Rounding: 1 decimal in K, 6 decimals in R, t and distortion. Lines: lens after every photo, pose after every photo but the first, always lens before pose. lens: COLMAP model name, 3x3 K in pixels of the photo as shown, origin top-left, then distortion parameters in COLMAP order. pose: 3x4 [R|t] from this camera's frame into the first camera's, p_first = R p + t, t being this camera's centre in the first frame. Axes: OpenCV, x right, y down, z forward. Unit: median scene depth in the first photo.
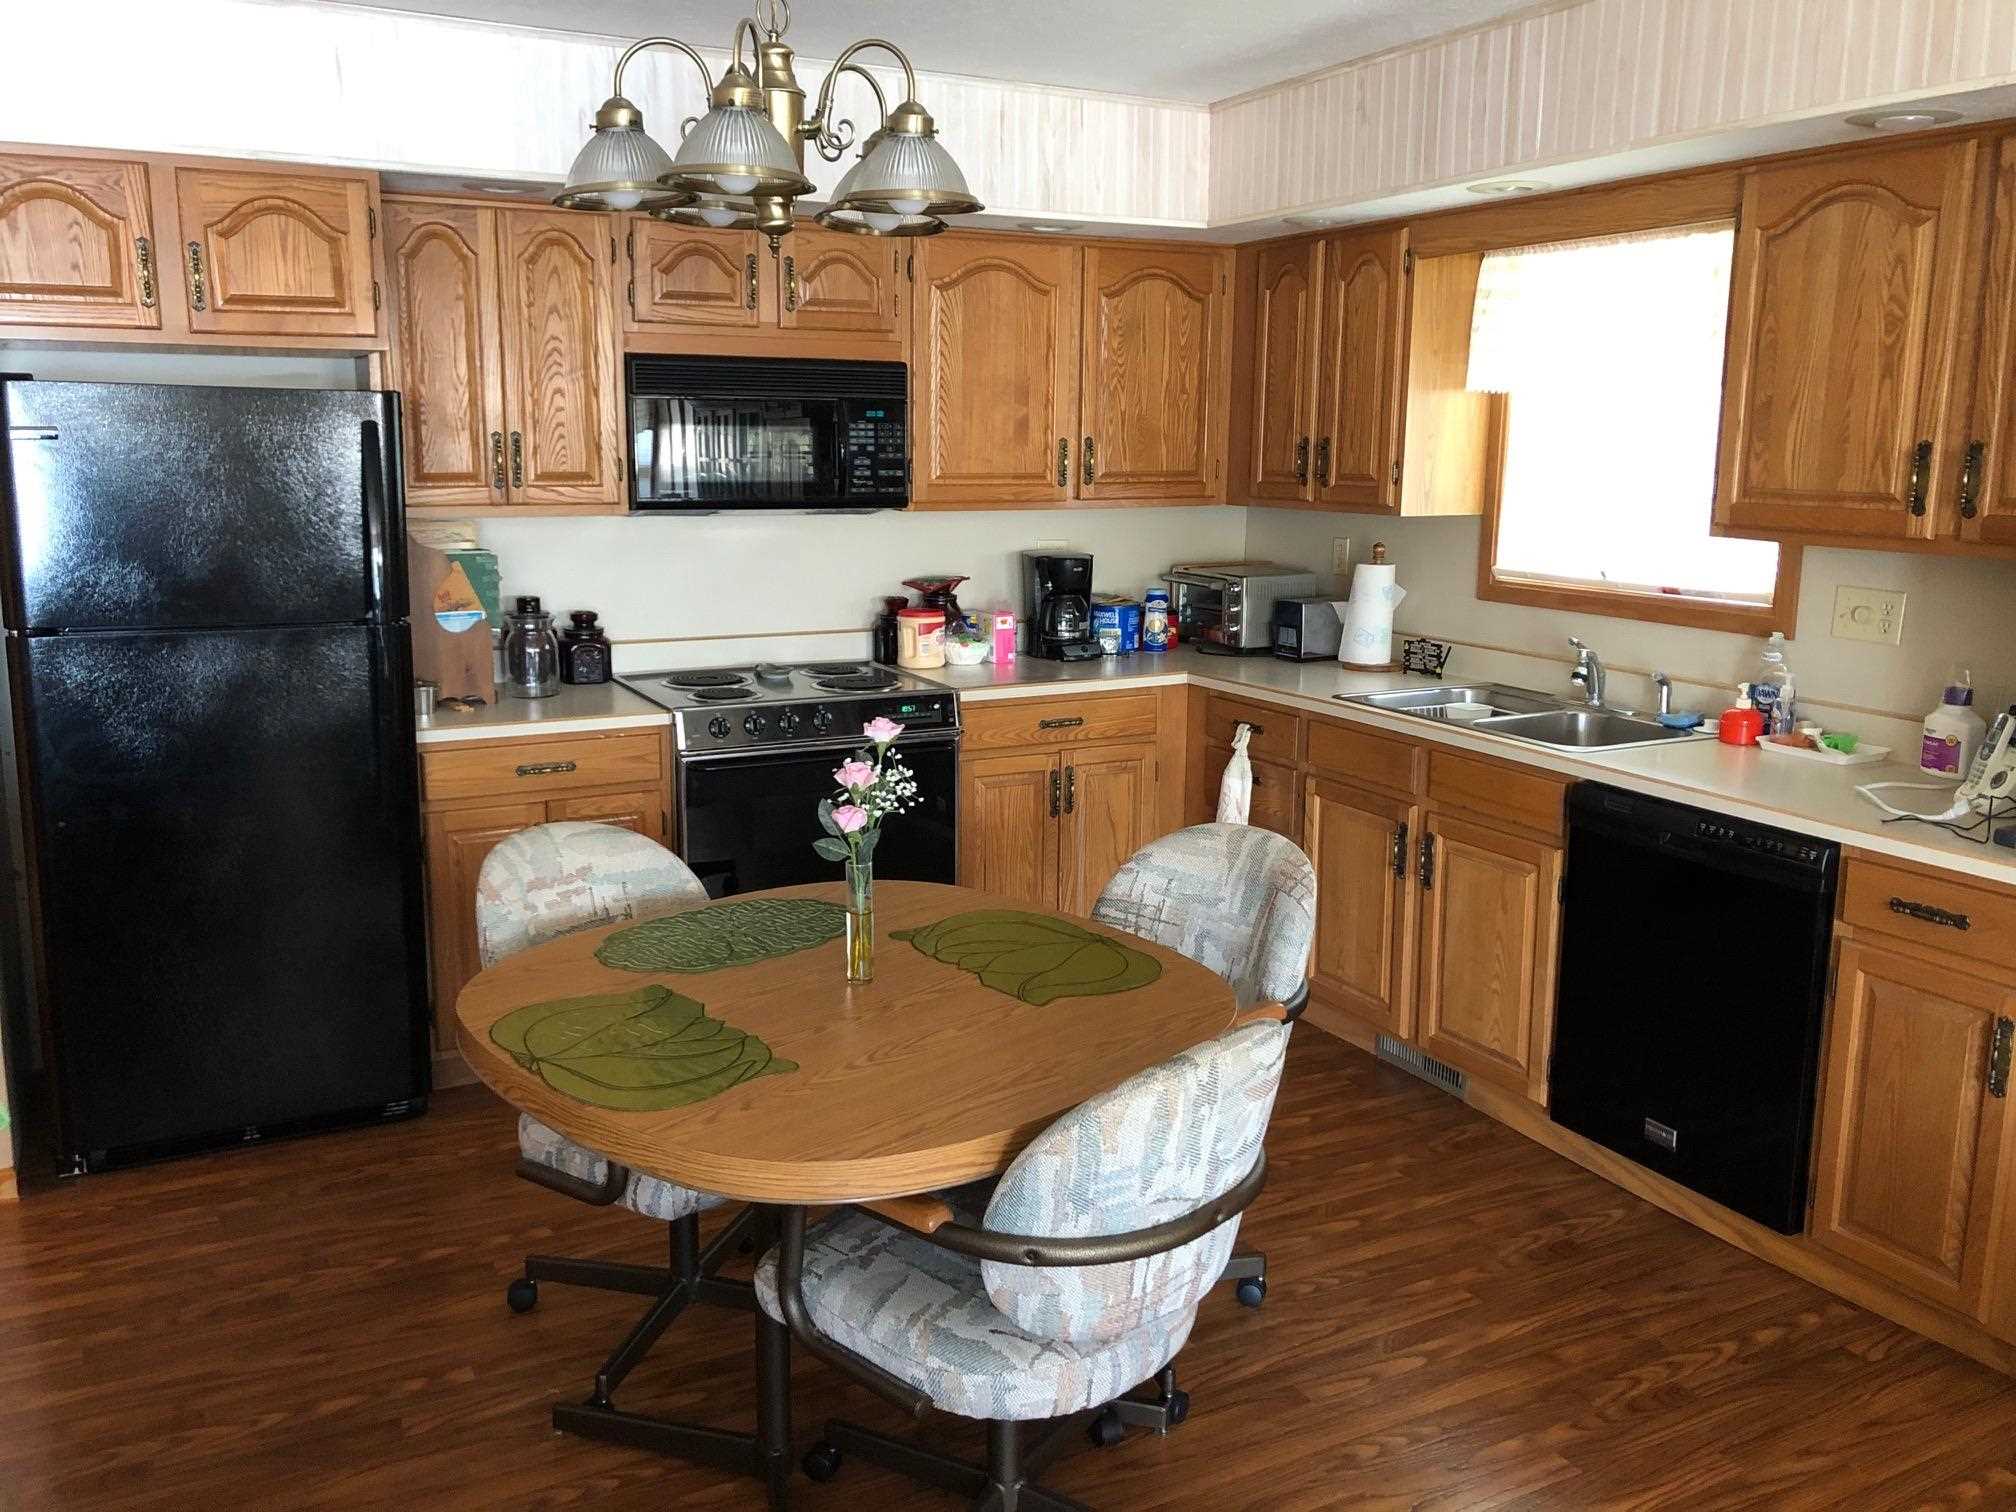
lens RADIAL K [[1664.2, 0, 998.9], [0, 1664.2, 746.8], [0, 0, 1]] dist [0.043600, -0.037256]
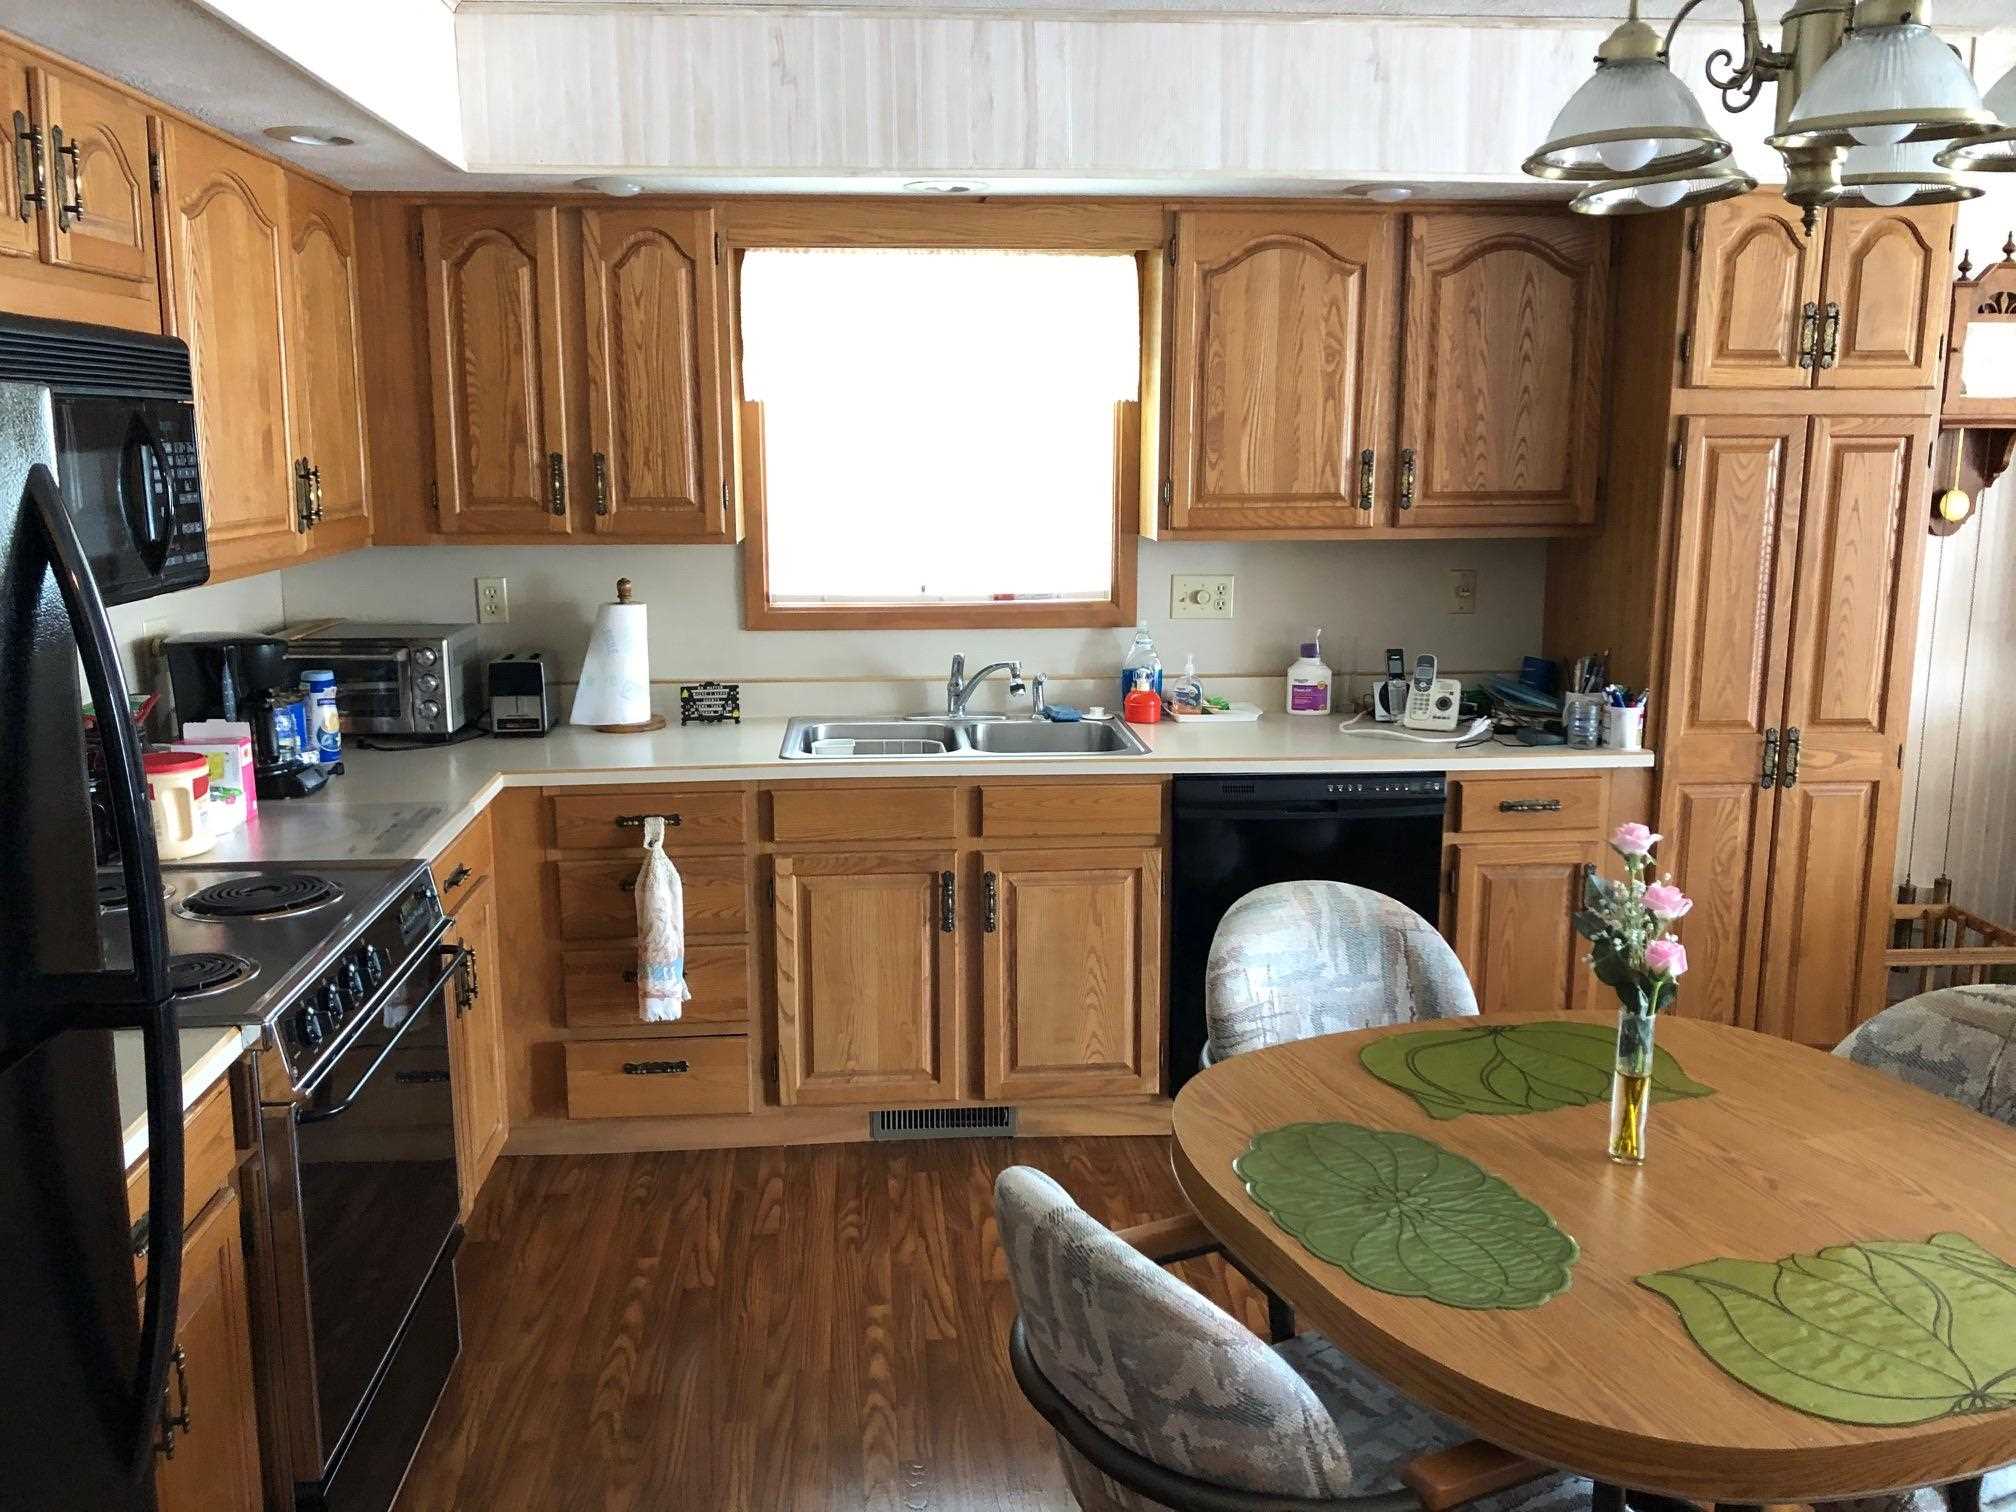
lens RADIAL K [[1664.2, 0, 996.8], [0, 1664.2, 756.0], [0, 0, 1]] dist [0.043600, -0.037256]
pose [[0.395572, -0.184251, 0.899764, -0.657139], [0.177397, 0.976550, 0.121985, -0.145253], [-0.901140, 0.111362, 0.418981, 0.682898]]
